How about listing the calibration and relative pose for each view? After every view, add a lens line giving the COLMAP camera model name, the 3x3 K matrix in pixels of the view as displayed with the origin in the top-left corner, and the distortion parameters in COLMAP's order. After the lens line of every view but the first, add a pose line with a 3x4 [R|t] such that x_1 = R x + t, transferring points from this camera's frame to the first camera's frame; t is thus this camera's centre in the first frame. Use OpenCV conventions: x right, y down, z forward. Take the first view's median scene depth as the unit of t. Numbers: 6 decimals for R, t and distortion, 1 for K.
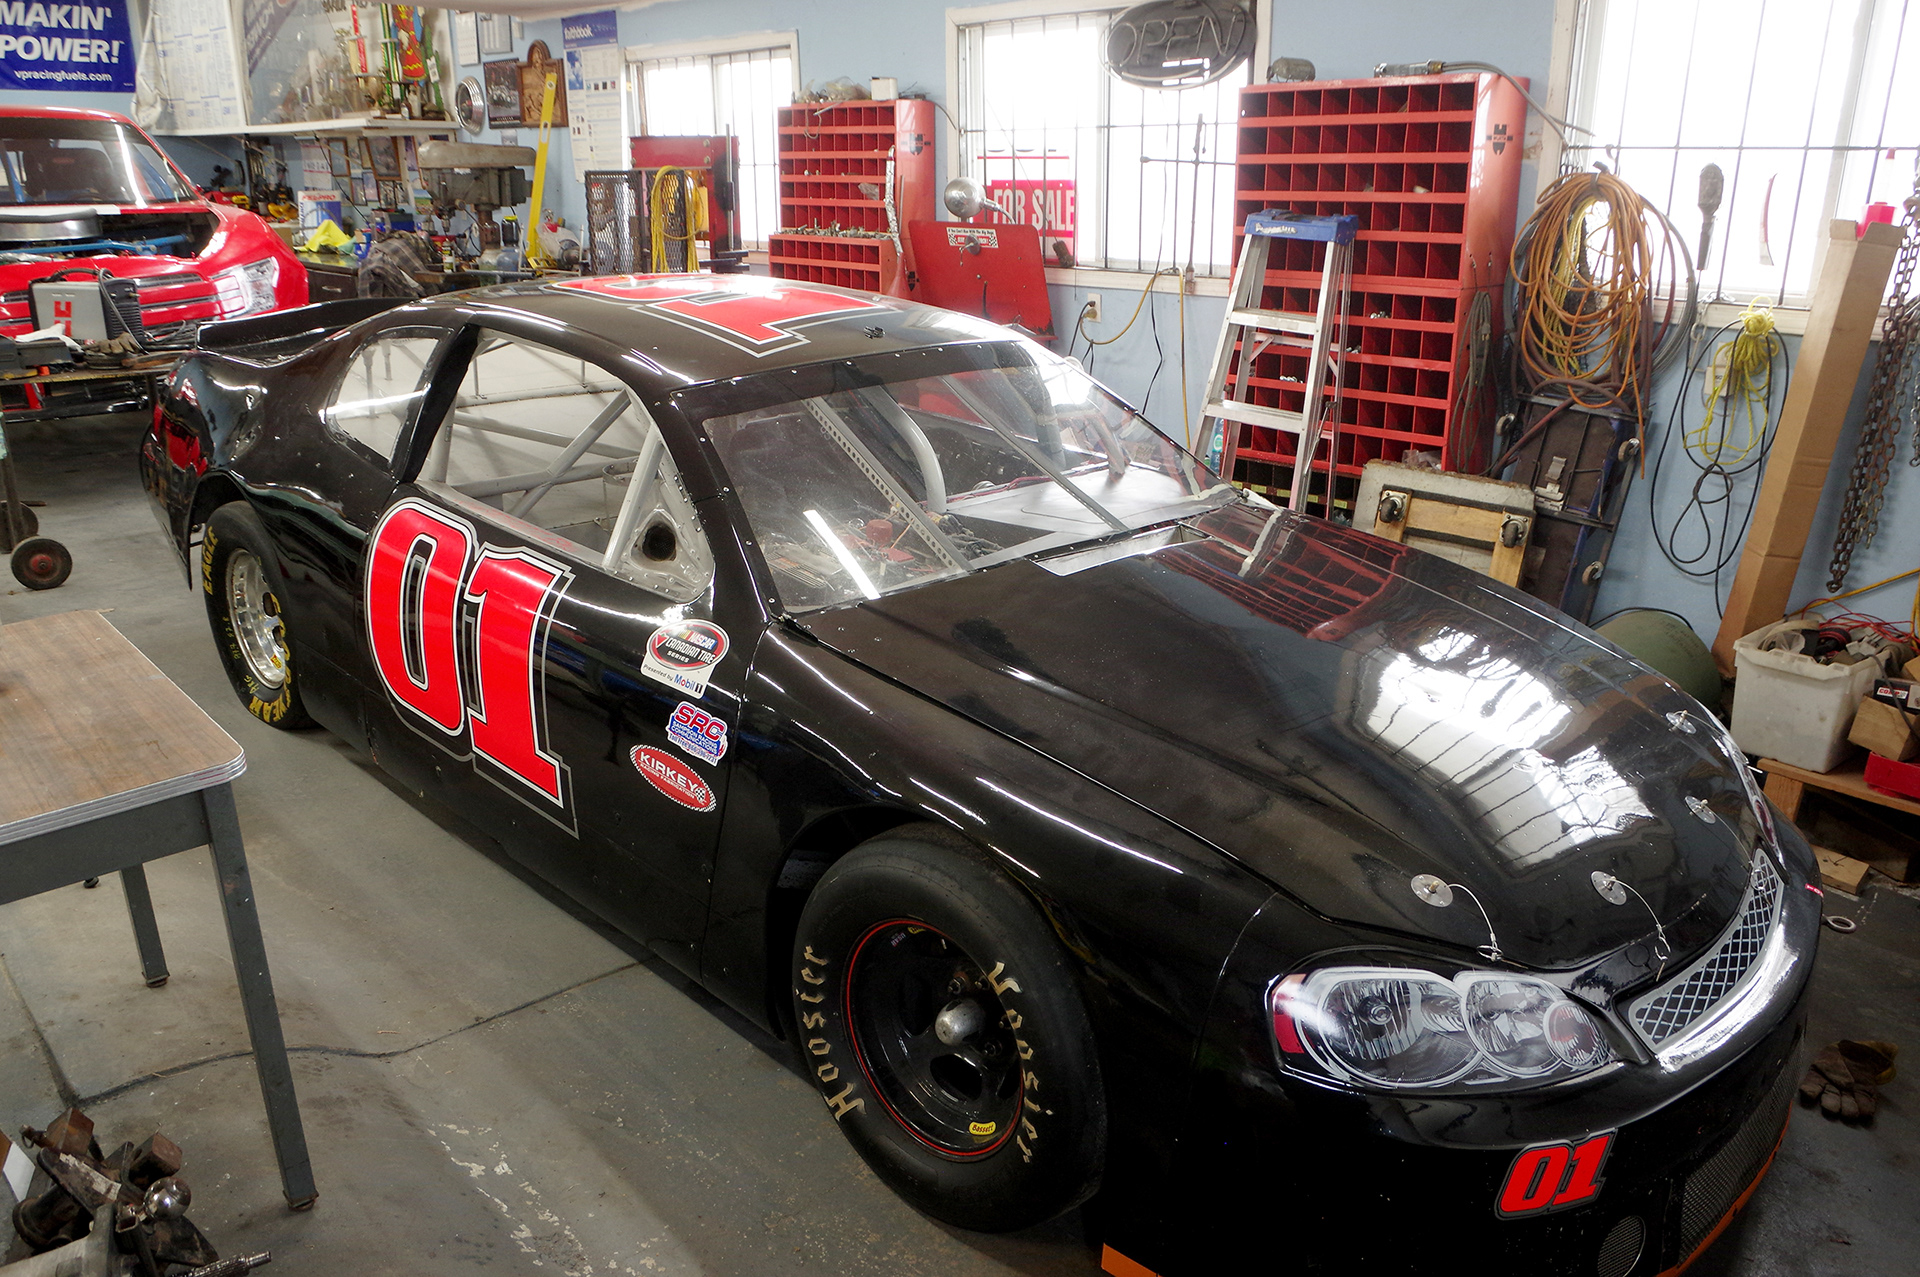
lens RADIAL K [[1445.7, 0, 962.1], [0, 1445.7, 661.4], [0, 0, 1]] dist [-0.078238, 0.051945]
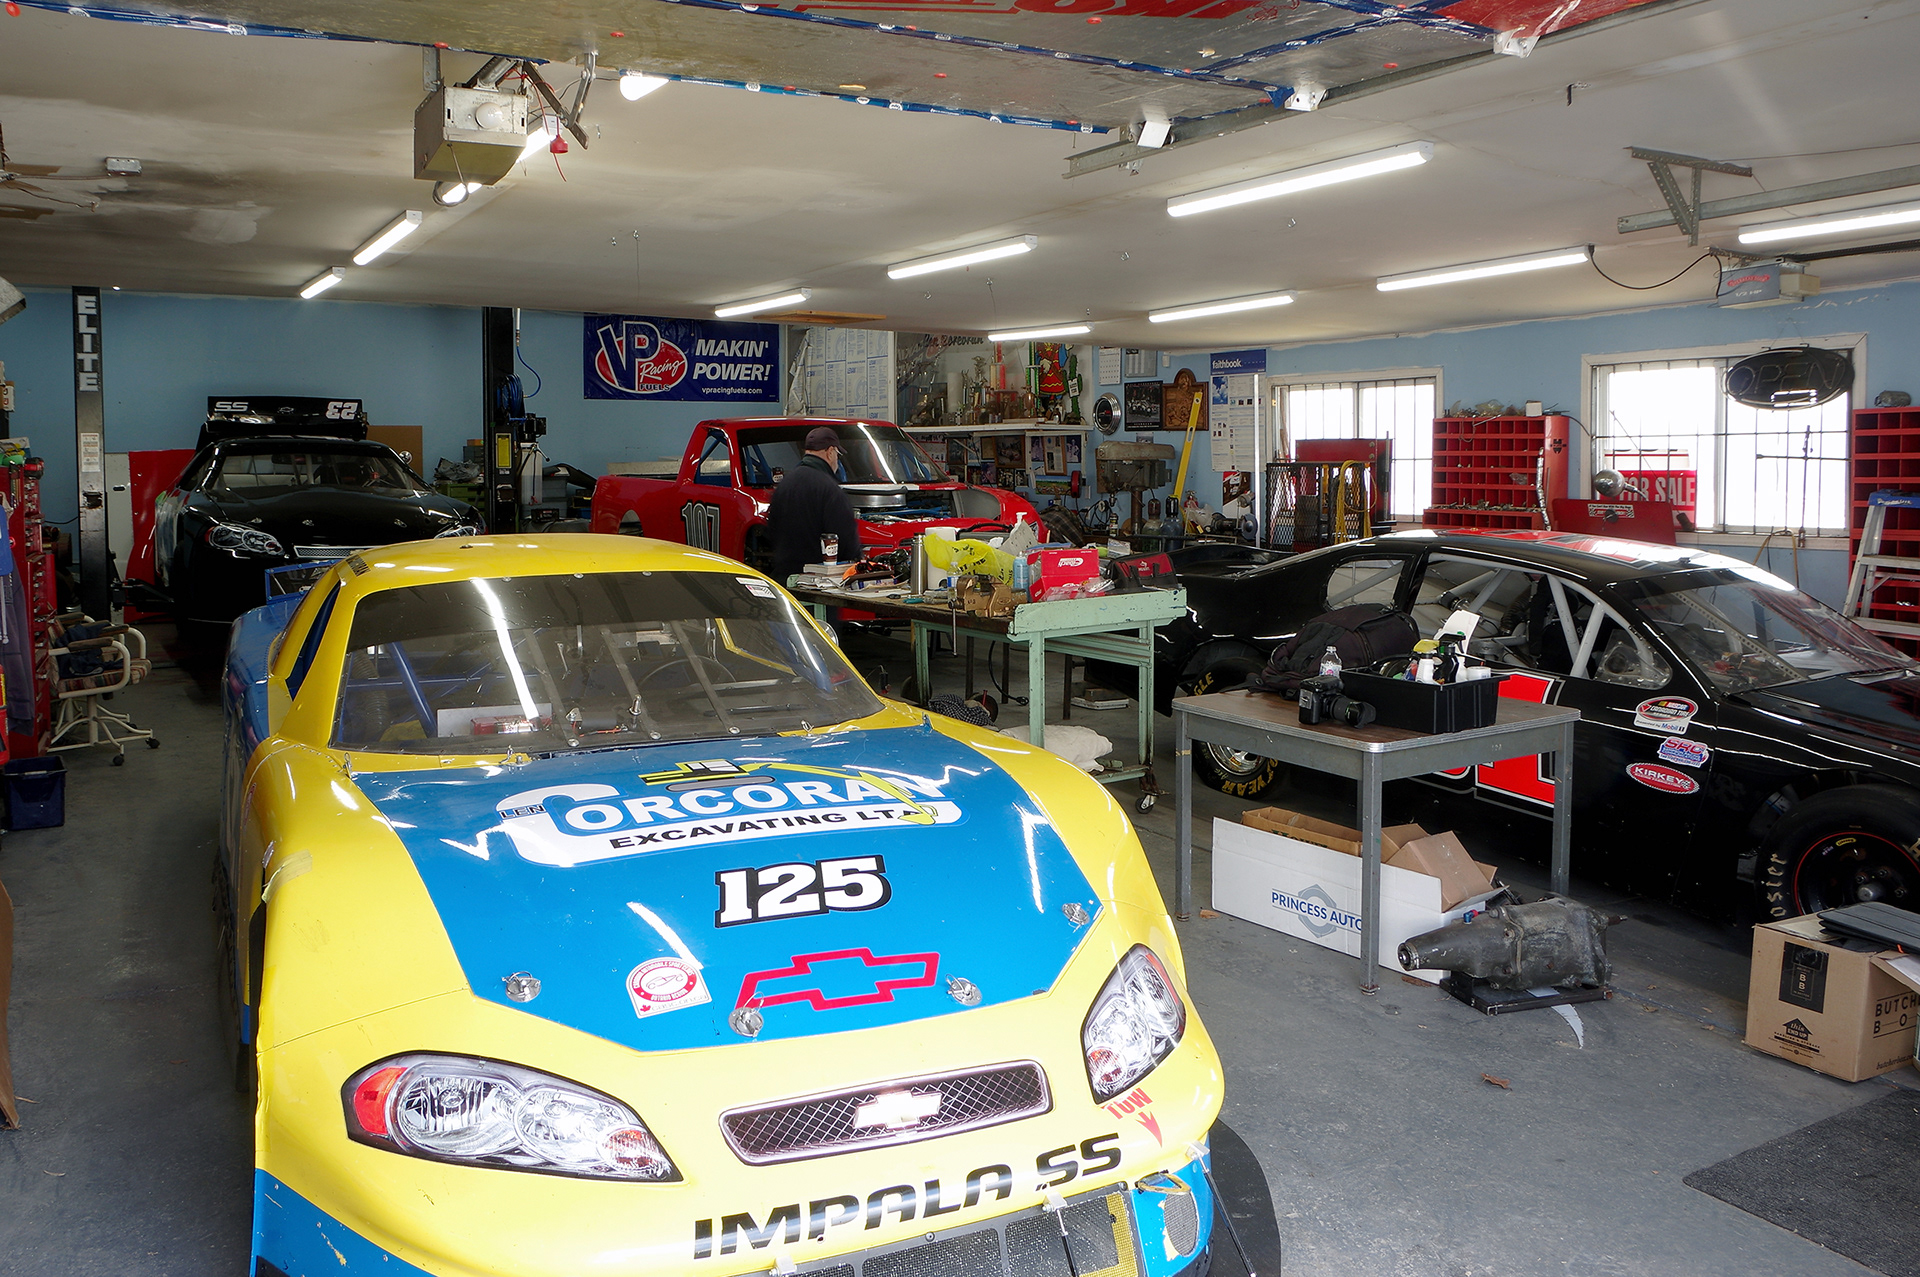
lens RADIAL K [[1526.2, 0, 846.8], [0, 1526.2, 573.1], [0, 0, 1]] dist [-0.100734, 0.066106]
pose [[0.965800, 0.010275, -0.259086, -0.275568], [-0.075268, 0.967299, -0.242214, 0.140830], [0.248124, 0.253431, 0.934990, -0.432680]]
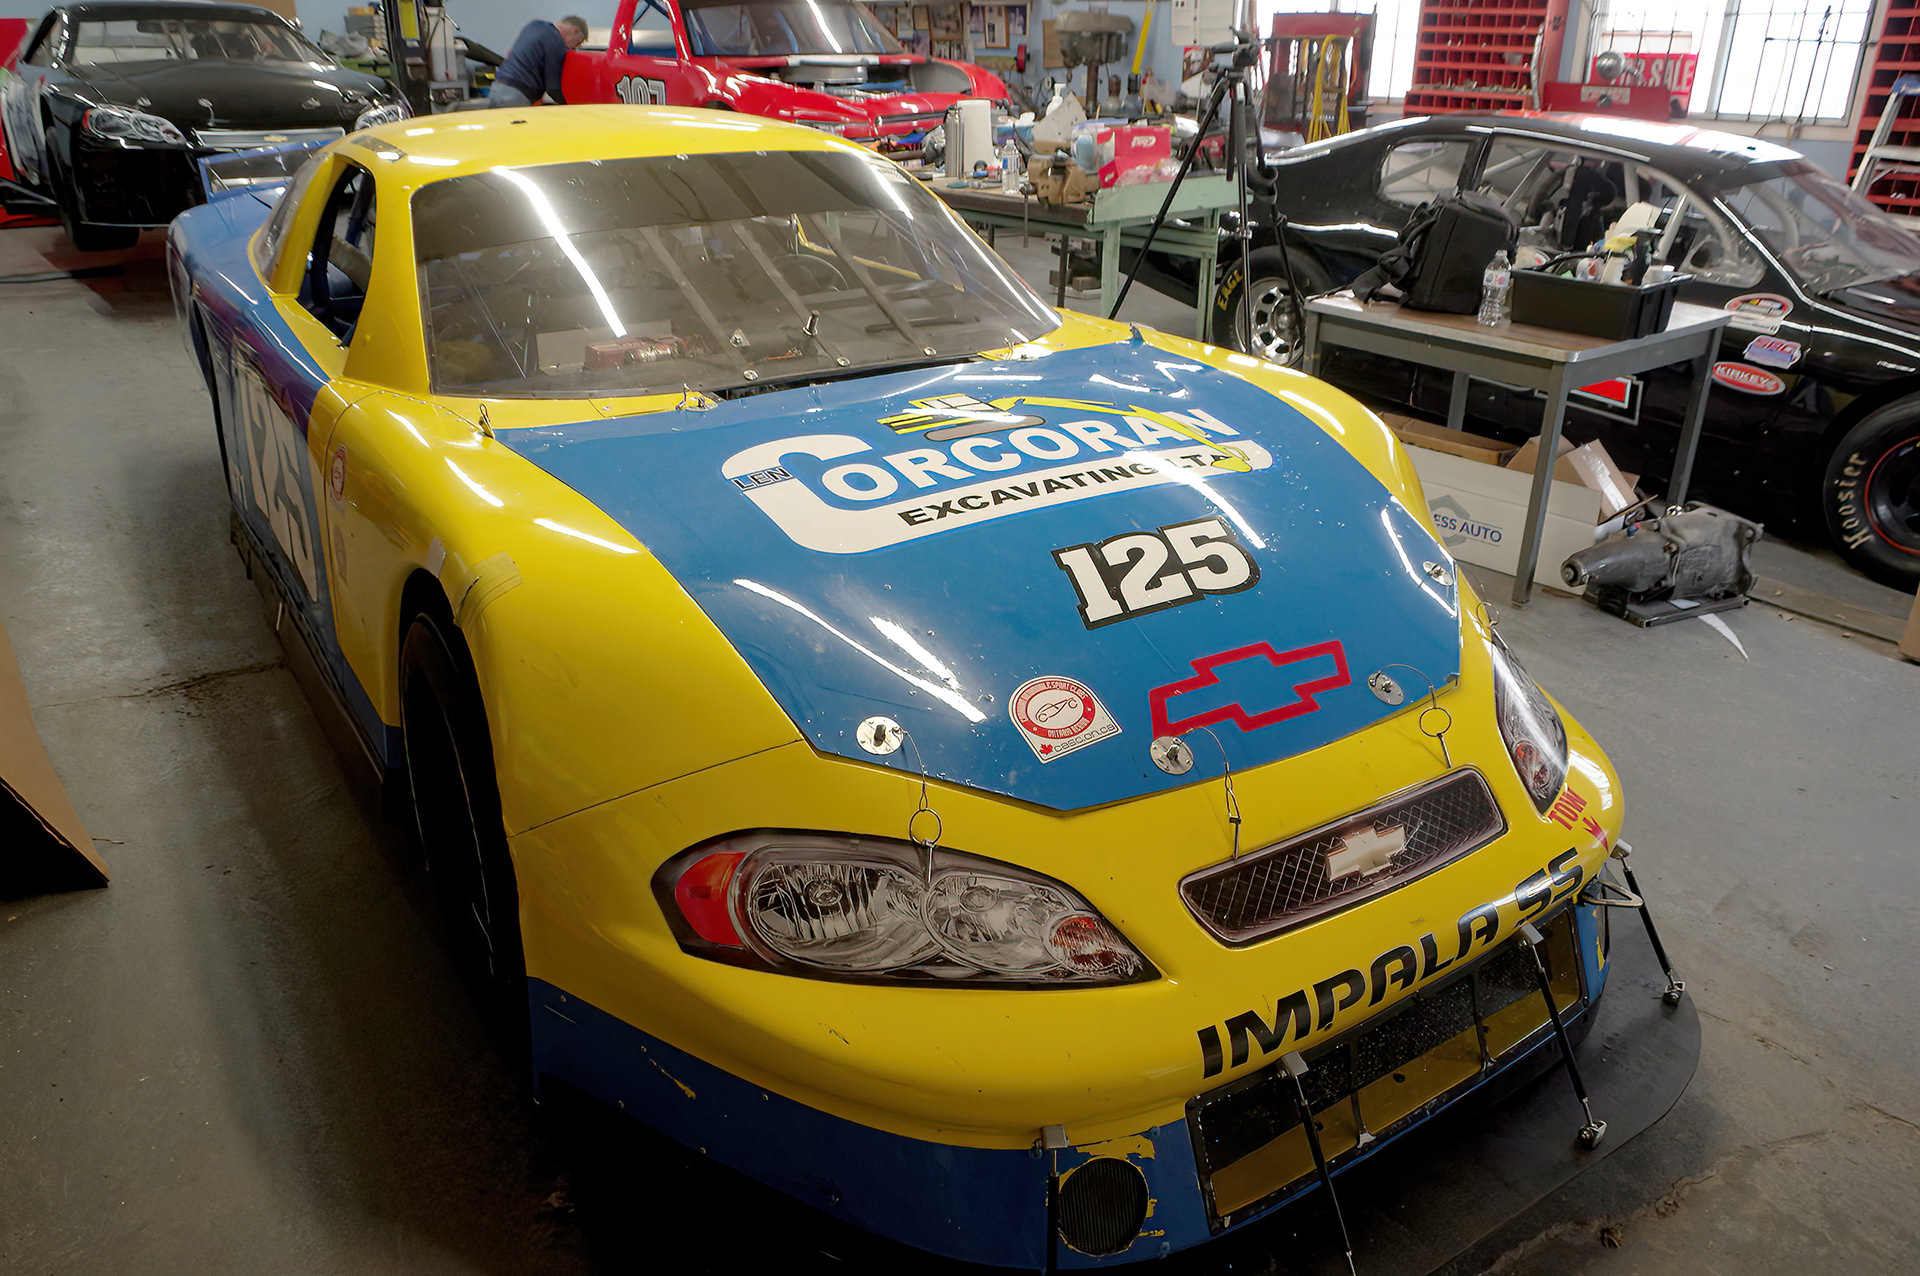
lens RADIAL K [[1392.9, 0, 939.2], [0, 1392.9, 669.2], [0, 0, 1]] dist [-0.094277, 0.058229]
pose [[0.995084, 0.042382, -0.089508, -0.407236], [-0.033076, 0.994131, 0.102998, 0.118084], [0.093348, -0.099531, 0.990646, -0.337009]]
